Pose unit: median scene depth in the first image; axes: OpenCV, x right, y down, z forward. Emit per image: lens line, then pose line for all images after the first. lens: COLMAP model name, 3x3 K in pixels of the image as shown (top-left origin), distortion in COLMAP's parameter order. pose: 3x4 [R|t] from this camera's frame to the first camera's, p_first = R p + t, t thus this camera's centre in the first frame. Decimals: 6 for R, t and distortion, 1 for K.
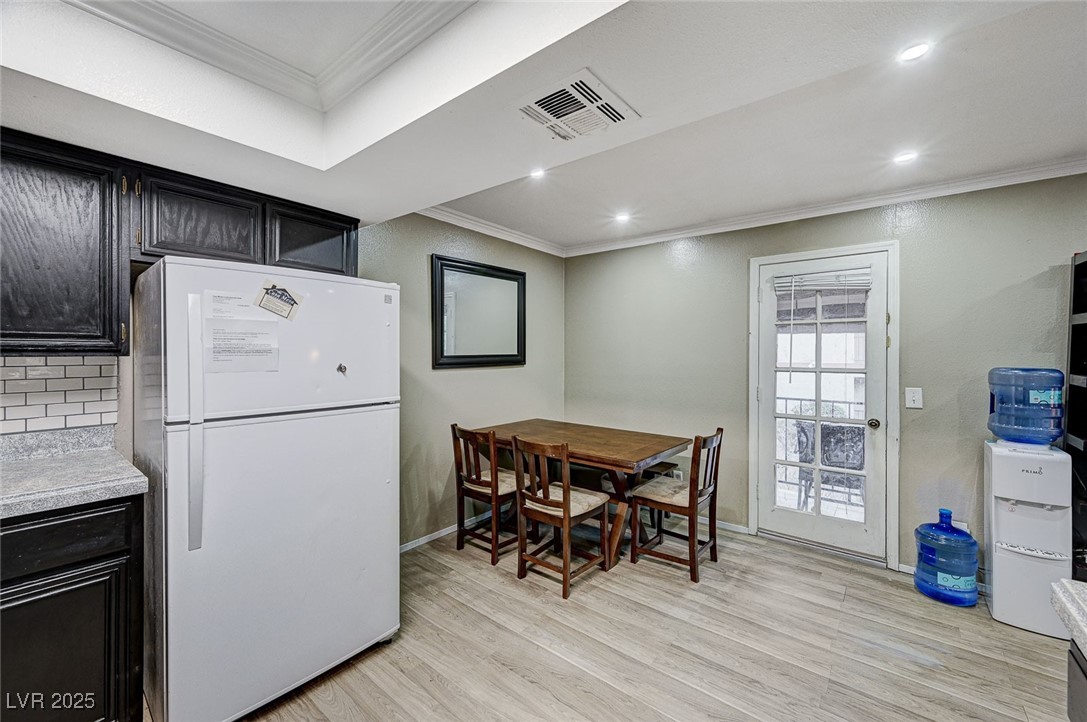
lens RADIAL K [[433.3, 0, 546.3], [0, 433.3, 354.8], [0, 0, 1]] dist [-0.001004, 0.000150]
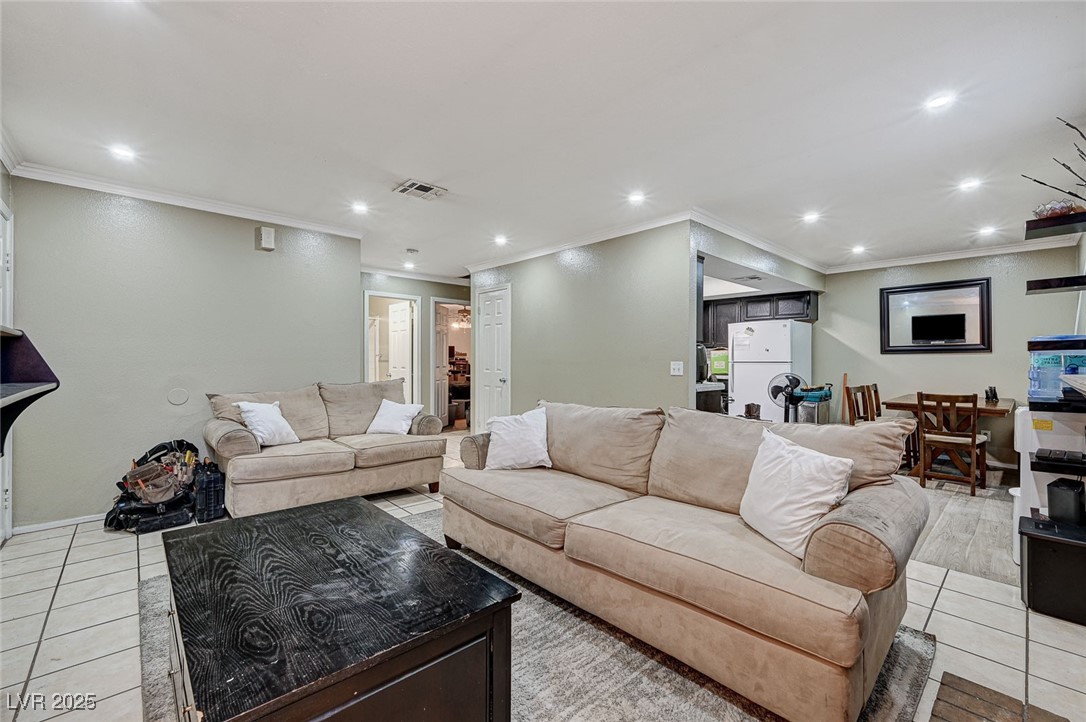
lens RADIAL K [[449.9, 0, 546.4], [0, 449.9, 360.5], [0, 0, 1]] dist [-0.000614, 0.000126]
pose [[-0.149581, -0.004301, -0.988740, 1.909936], [-0.008295, 0.999961, -0.003094, 0.084178], [0.988715, 0.007739, -0.149611, -0.070571]]
